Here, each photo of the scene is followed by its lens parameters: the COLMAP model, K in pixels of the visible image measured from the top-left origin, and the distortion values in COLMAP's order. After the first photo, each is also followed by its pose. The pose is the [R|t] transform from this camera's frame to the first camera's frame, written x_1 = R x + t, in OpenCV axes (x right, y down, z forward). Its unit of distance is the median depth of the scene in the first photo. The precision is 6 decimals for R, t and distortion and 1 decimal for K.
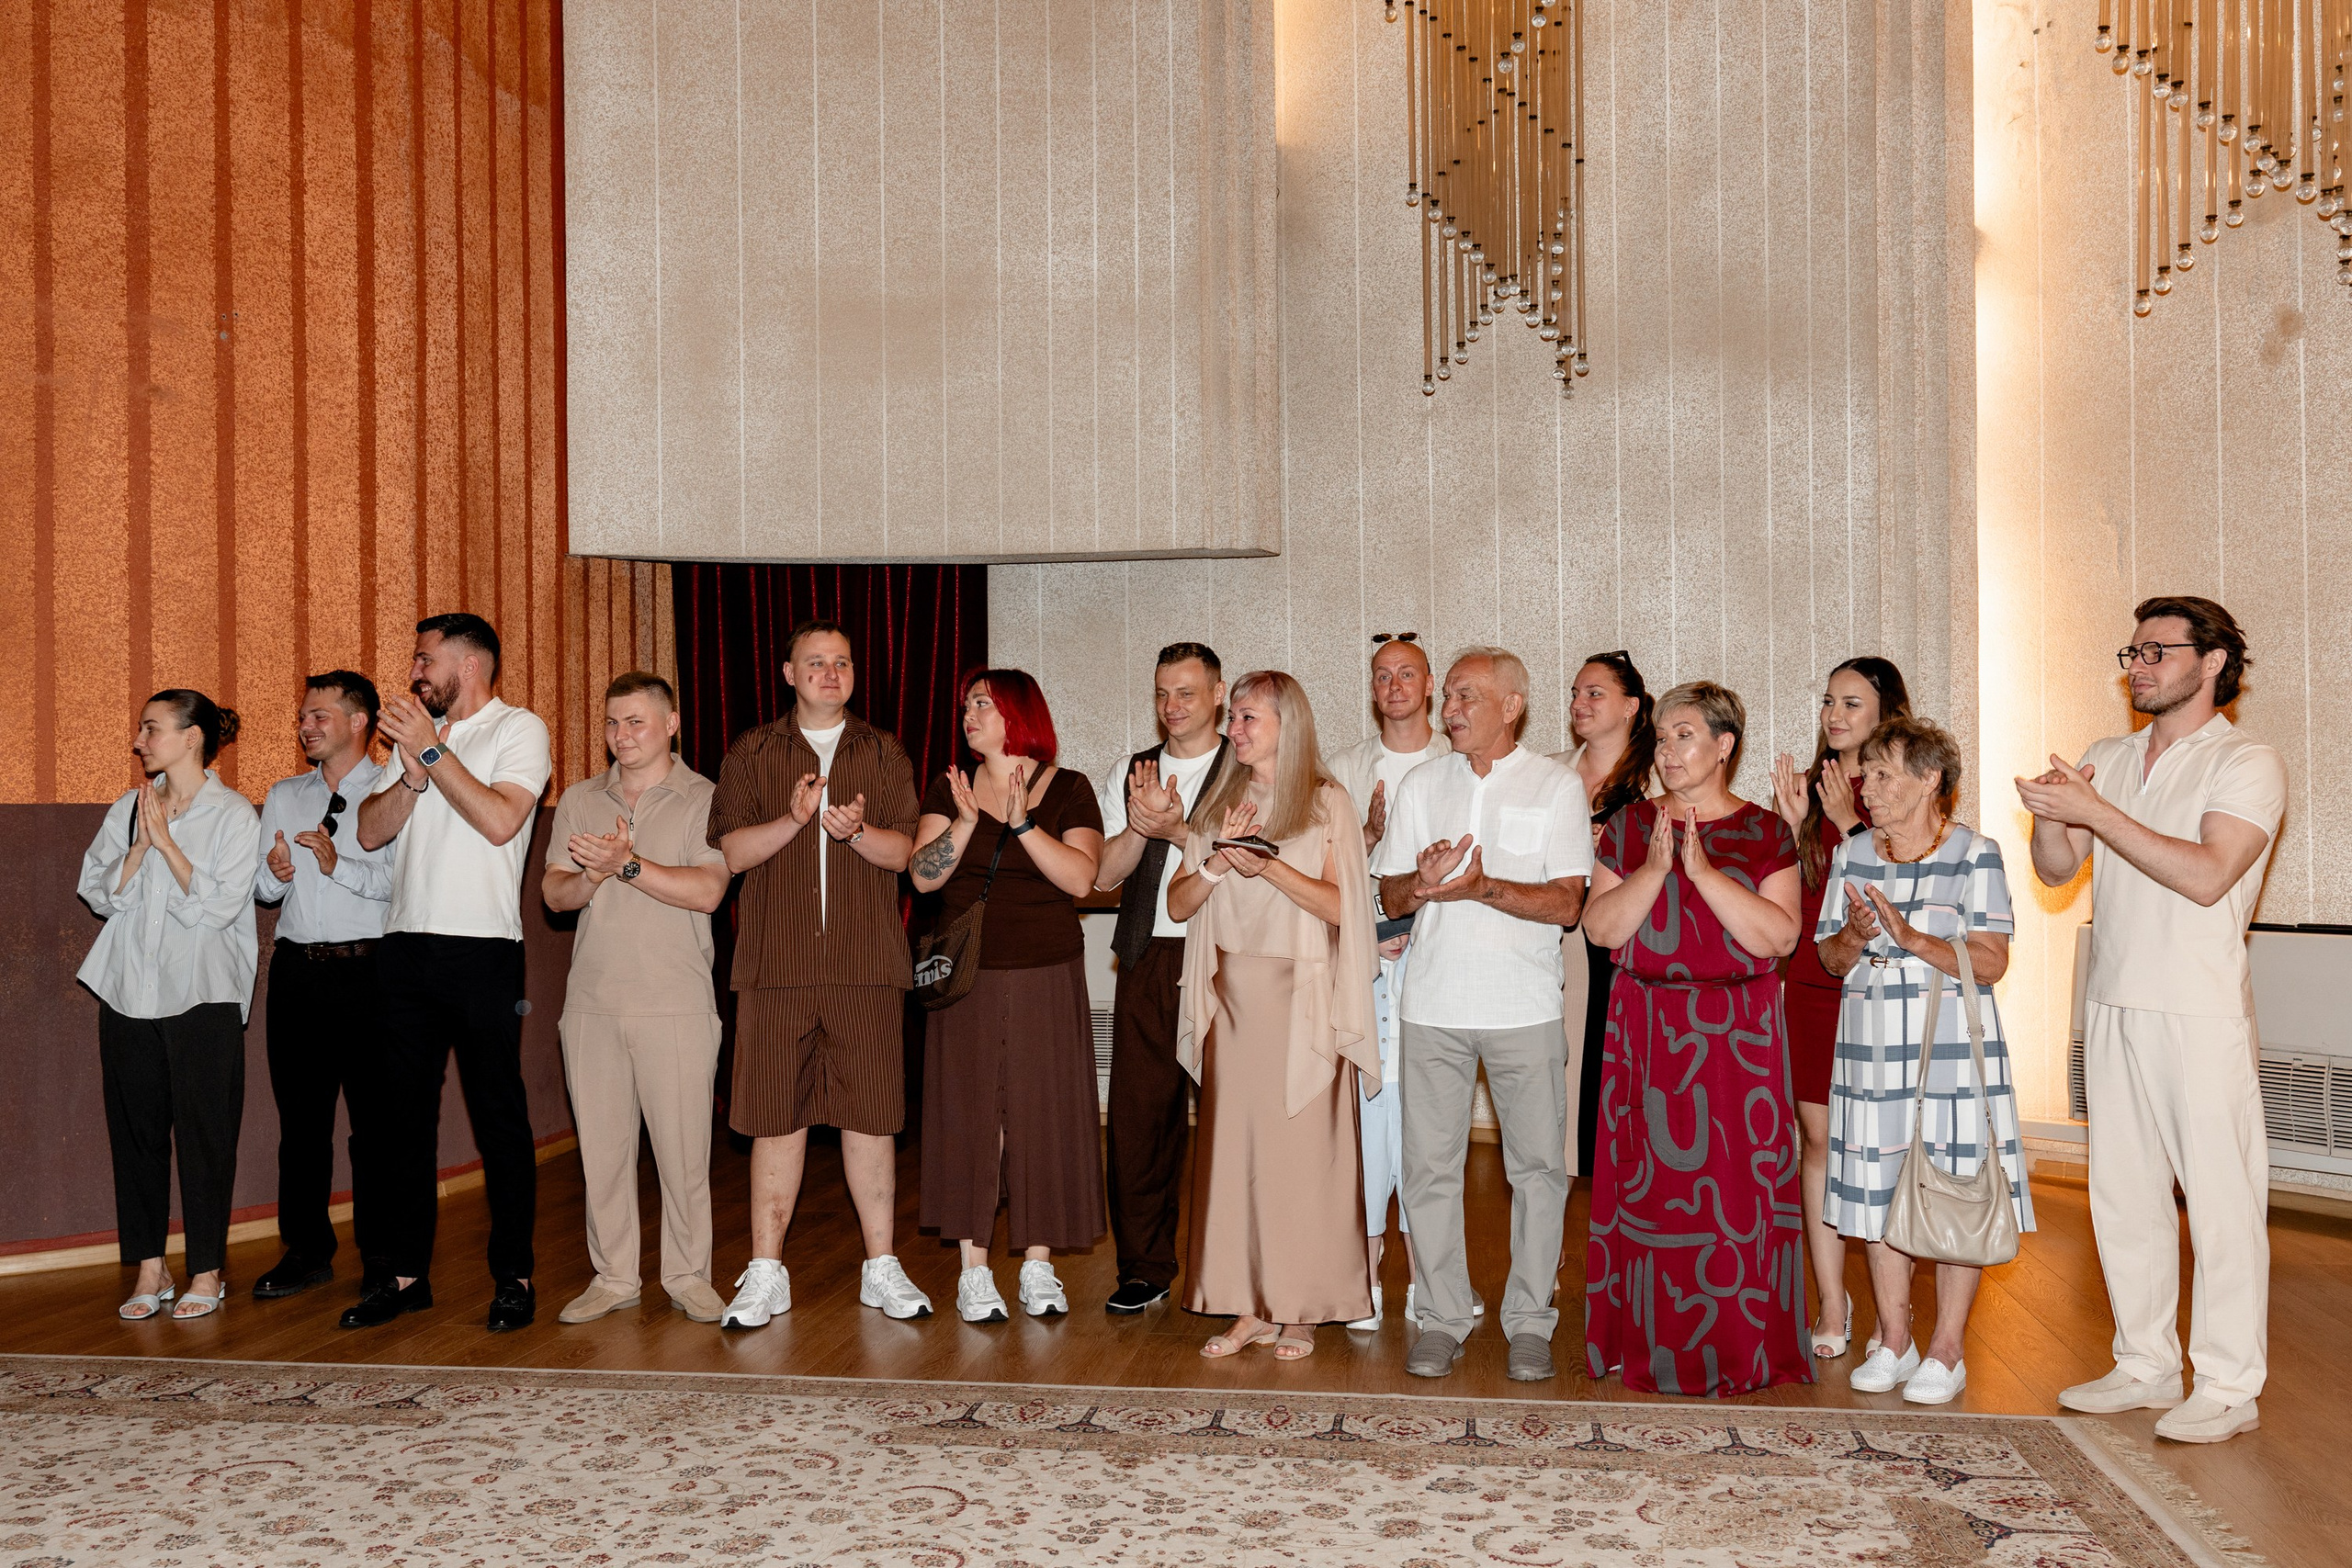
lens RADIAL K [[2068.9, 0, 1142.4], [0, 2068.9, 815.9], [0, 0, 1]] dist [0.006641, -0.001173]
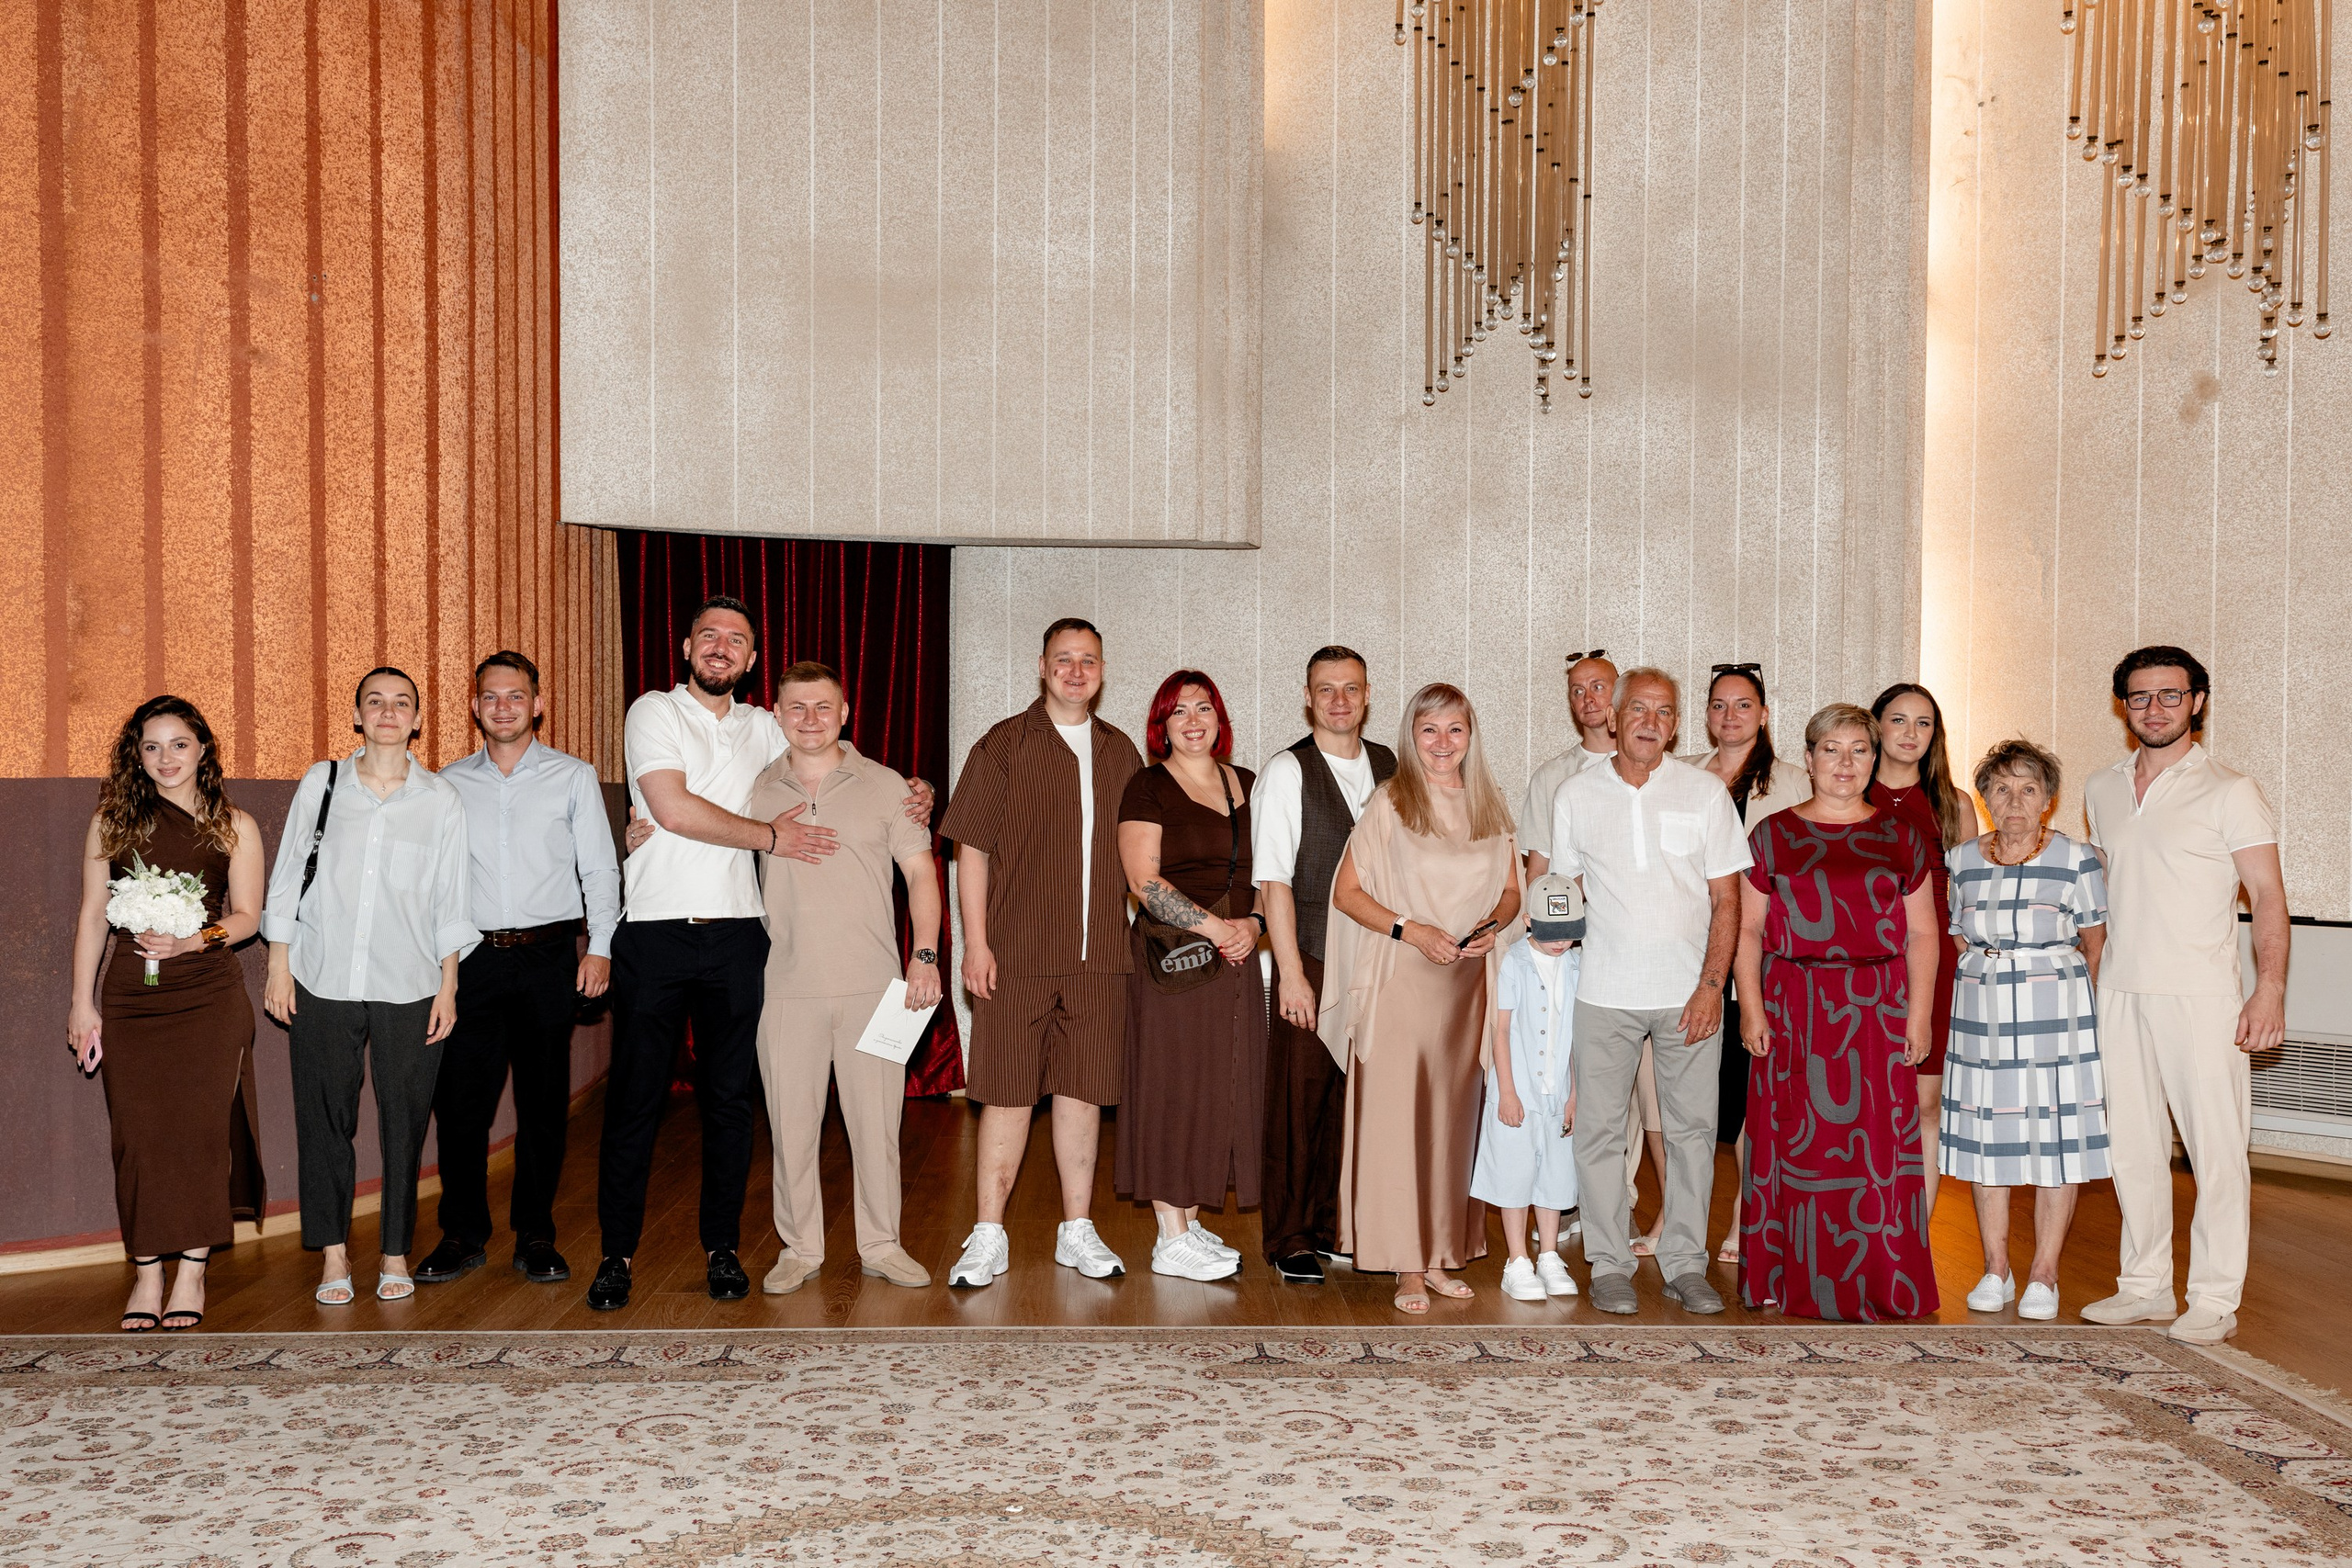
lens RADIAL K [[2191.2, 0, 1141.0], [0, 2191.2, 834.7], [0, 0, 1]] dist [0.024489, 0.000000]
pose [[0.982226, 0.010969, 0.187379, -0.241529], [-0.016174, 0.999524, 0.026268, -0.012684], [-0.187002, -0.028831, 0.981936, -0.090140]]
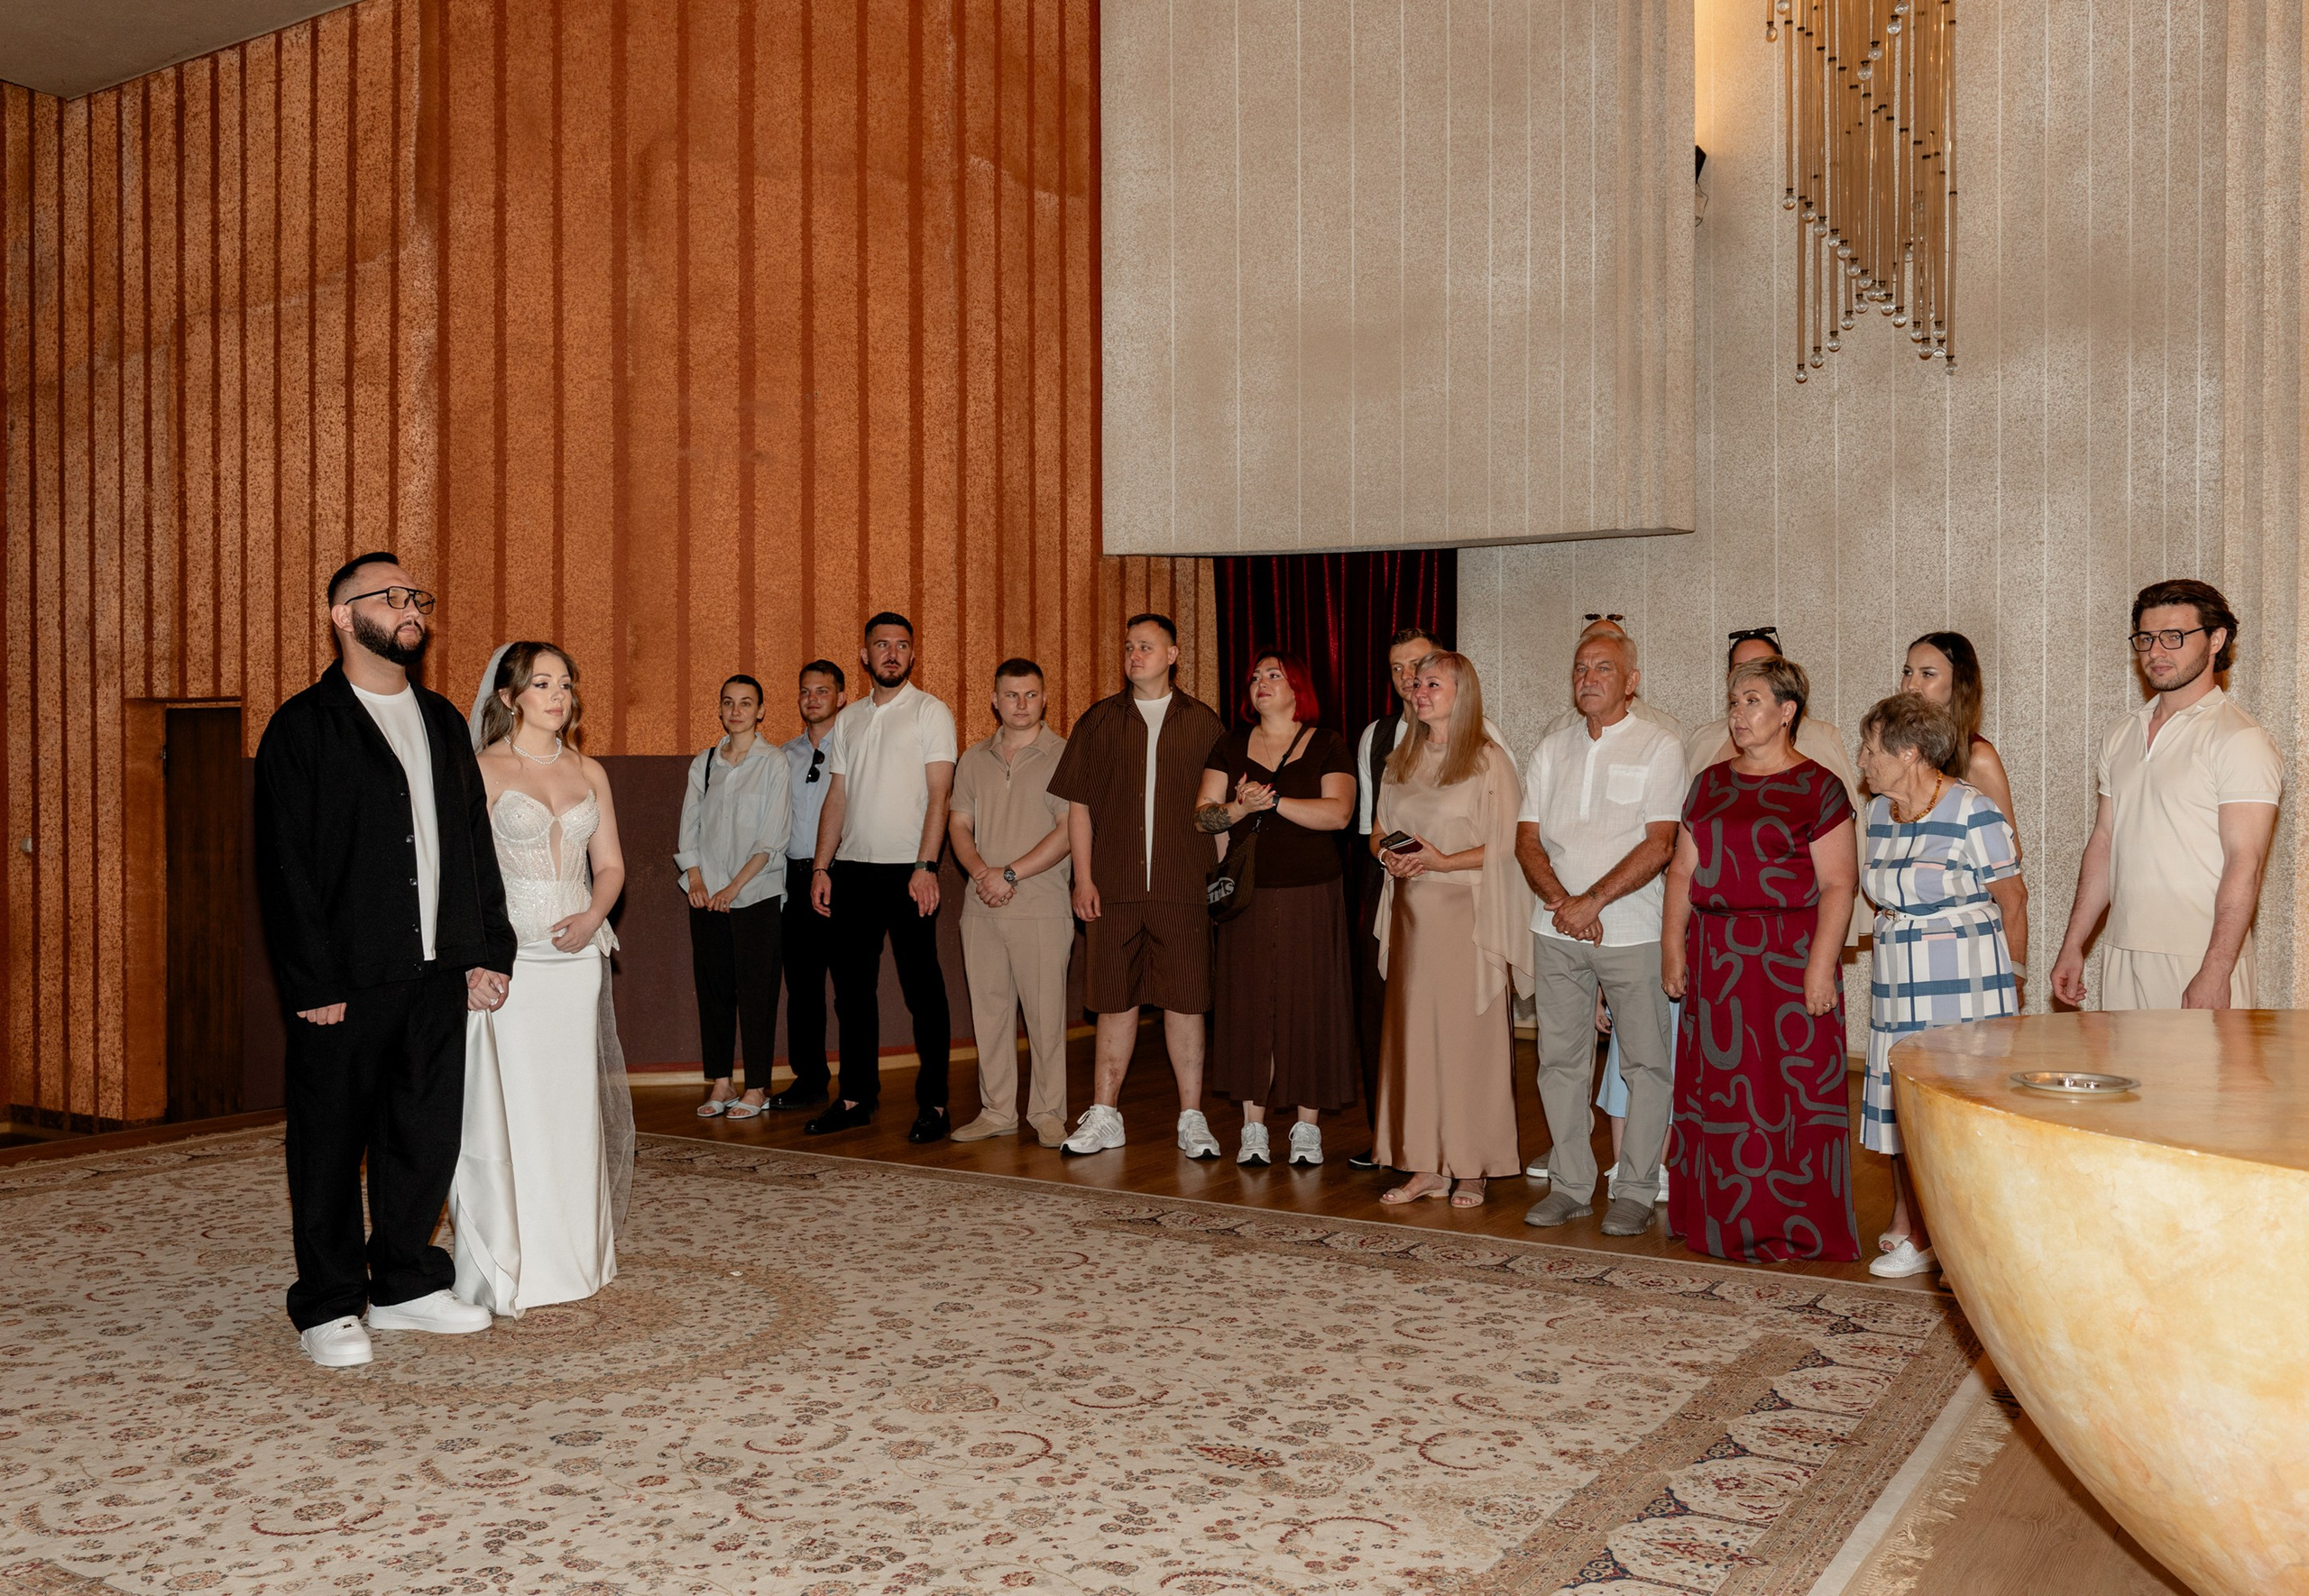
lens RADIAL K [[2011.6, 0, 1163.5], [0, 2011.6, 800.0], [0, 0, 1]] dist [0.006823, 0.005386]
pose [[0.922148, 0.011962, -0.386653, 0.272163], [-0.004783, 0.999798, 0.019523, -0.003266], [0.386809, -0.016154, 0.922019, -0.124211]]
